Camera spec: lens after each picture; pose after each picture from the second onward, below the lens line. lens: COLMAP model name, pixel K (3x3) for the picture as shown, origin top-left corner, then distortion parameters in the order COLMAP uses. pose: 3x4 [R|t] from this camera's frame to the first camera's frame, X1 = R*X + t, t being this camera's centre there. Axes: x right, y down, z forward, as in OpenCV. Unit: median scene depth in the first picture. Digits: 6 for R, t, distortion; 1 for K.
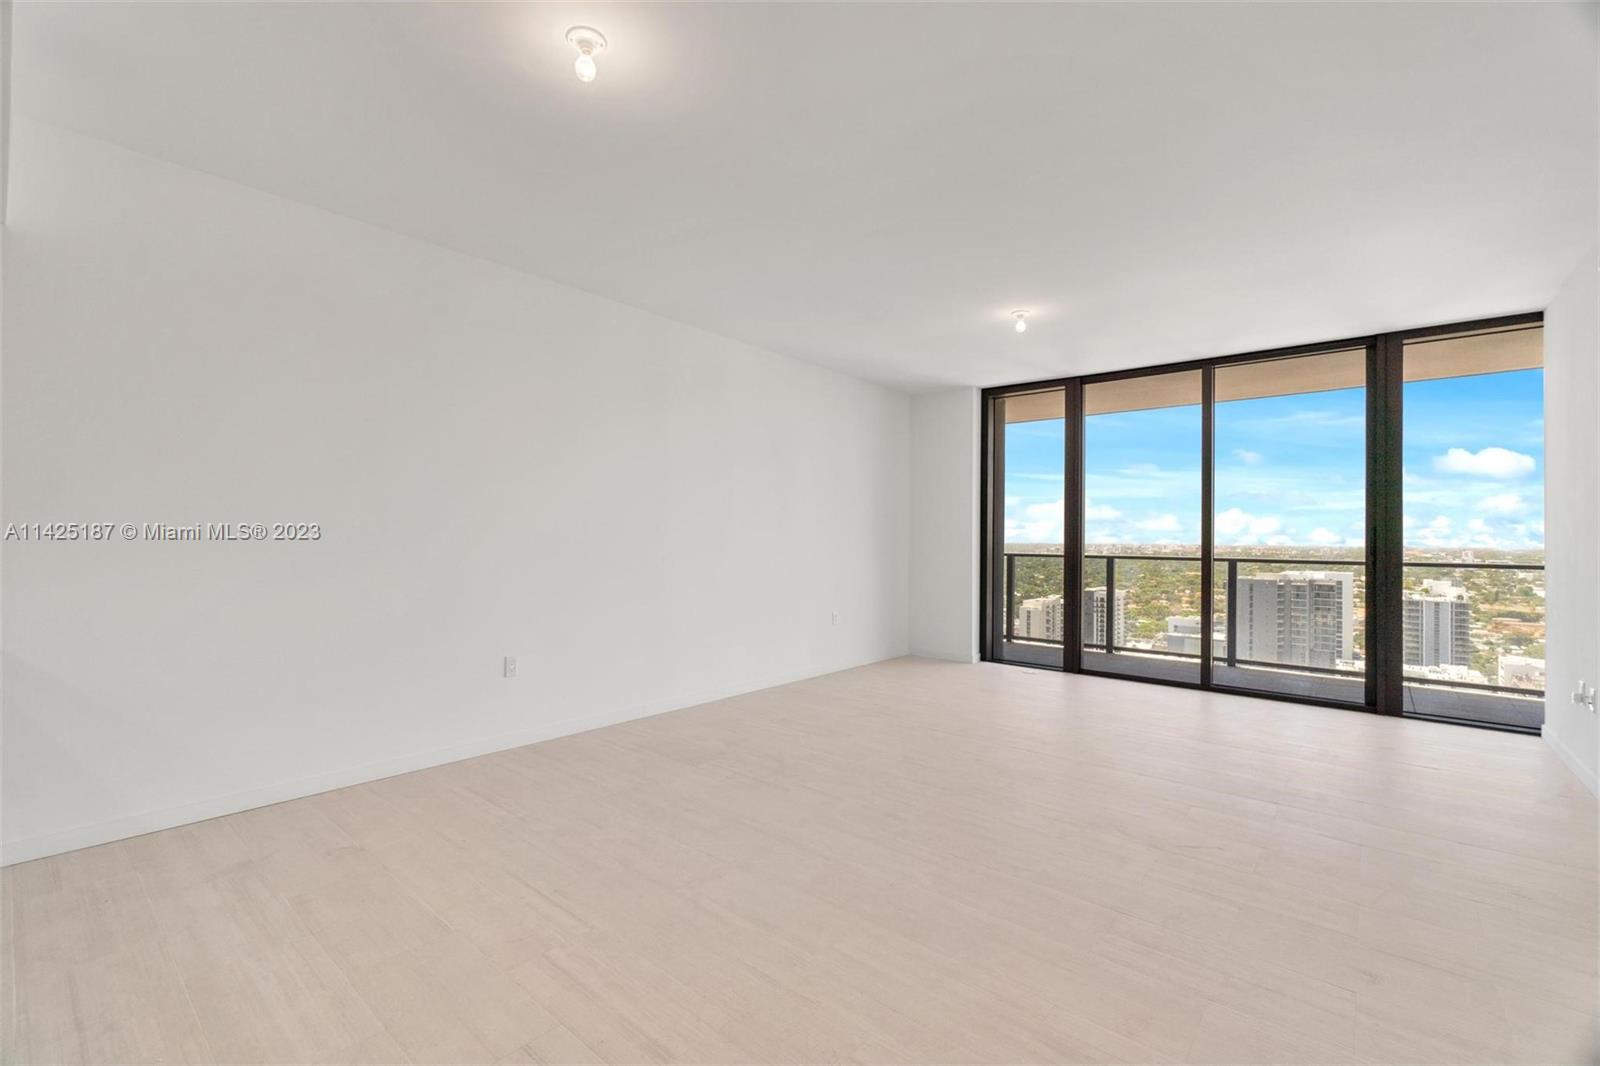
lens RADIAL K [[679.6, 0, 753.3], [0, 679.6, 533.8], [0, 0, 1]] dist [-0.013722, 0.028499]
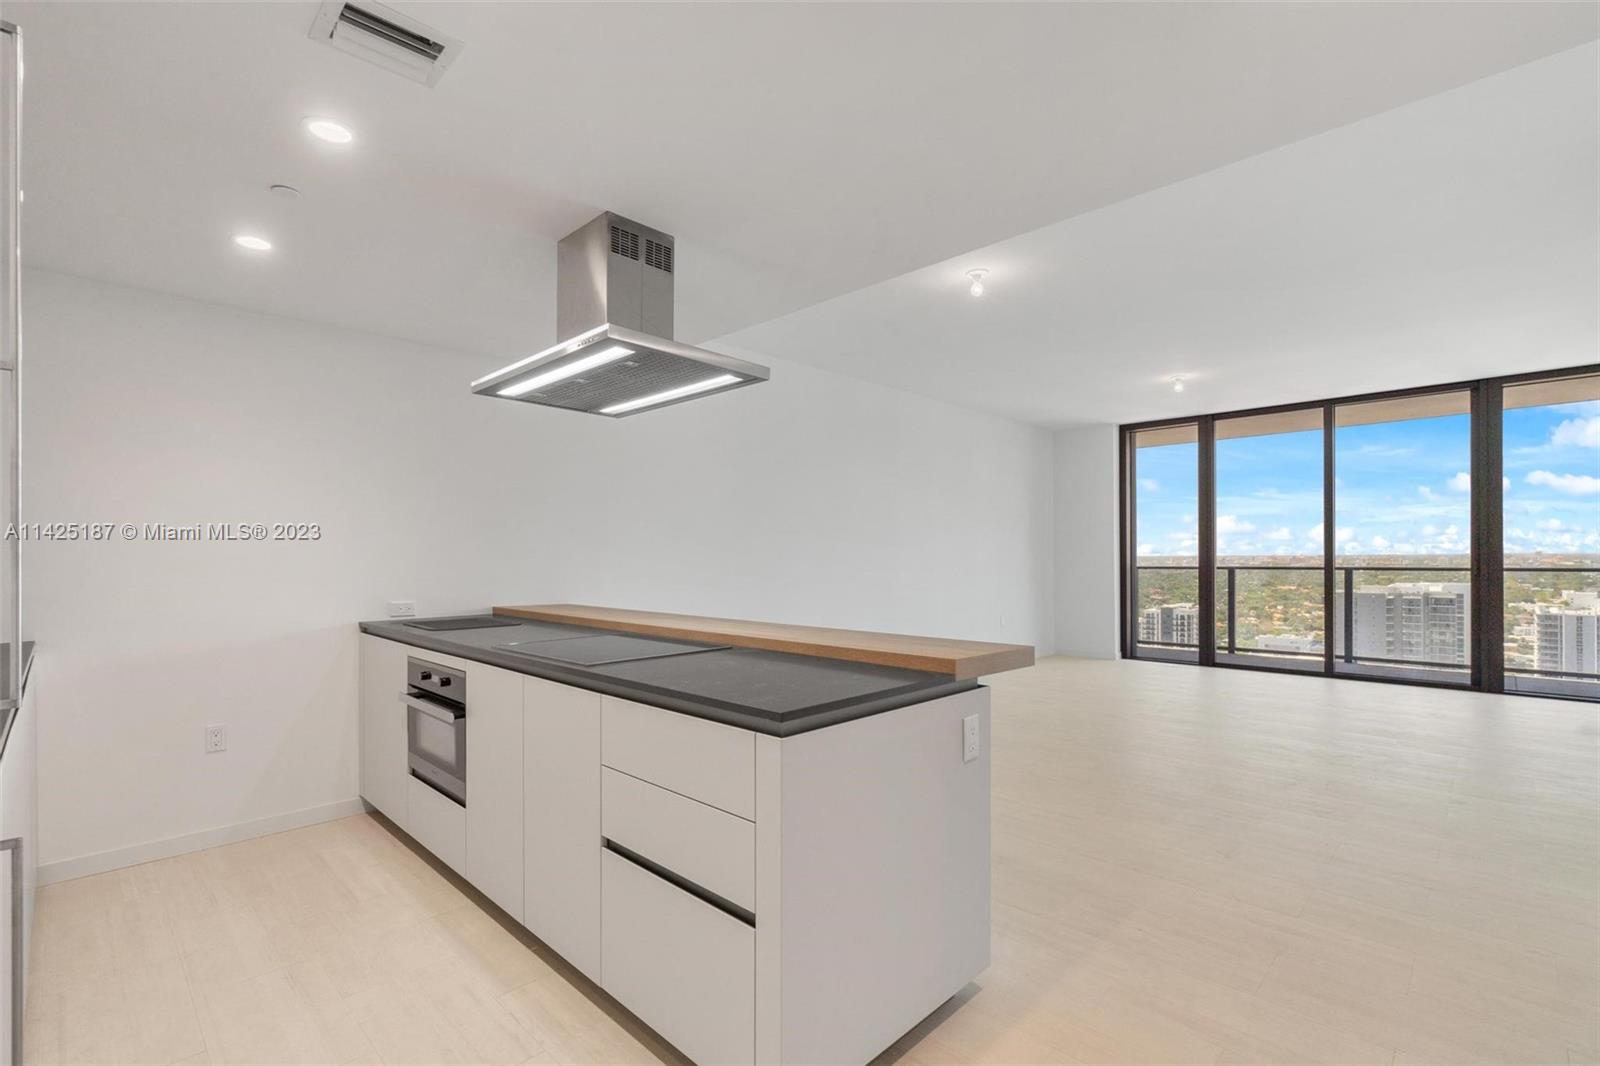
lens RADIAL K [[723.4, 0, 754.2], [0, 723.4, 556.7], [0, 0, 1]] dist [0.000076, 0.019377]
pose [[0.998319, -0.015242, -0.055917, -0.199578], [0.015657, 0.999853, 0.006994, -0.005135], [0.055802, -0.007858, 0.998411, -0.247503]]
